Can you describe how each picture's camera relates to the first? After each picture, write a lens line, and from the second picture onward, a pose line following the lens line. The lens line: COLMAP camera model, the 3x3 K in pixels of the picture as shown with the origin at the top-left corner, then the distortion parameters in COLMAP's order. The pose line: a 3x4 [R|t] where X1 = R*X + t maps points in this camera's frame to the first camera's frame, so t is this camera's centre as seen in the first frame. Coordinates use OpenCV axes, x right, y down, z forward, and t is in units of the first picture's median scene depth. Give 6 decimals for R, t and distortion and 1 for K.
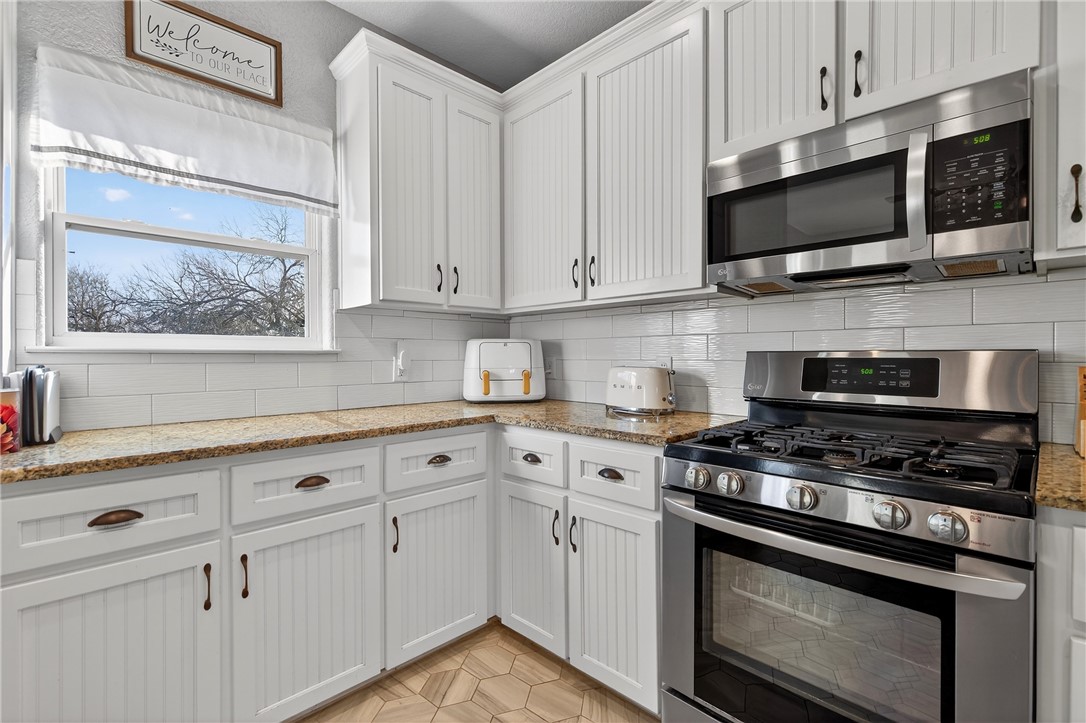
lens RADIAL K [[491.2, 0, 540.5], [0, 491.2, 360.3], [0, 0, 1]] dist [0.010693, -0.003346]
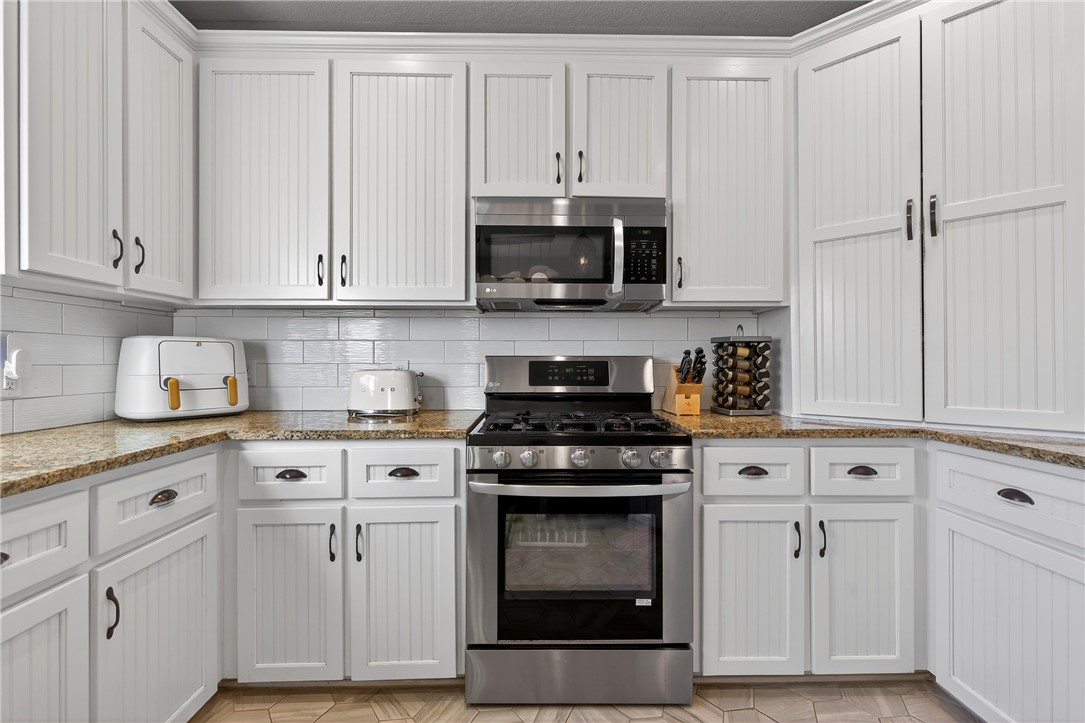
lens RADIAL K [[490.8, 0, 544.2], [0, 490.8, 361.2], [0, 0, 1]] dist [0.010693, -0.003346]
pose [[0.682631, 0.001799, 0.730761, -0.377005], [0.005229, 0.999959, -0.007346, 0.005345], [-0.730745, 0.008836, 0.682593, 0.067955]]
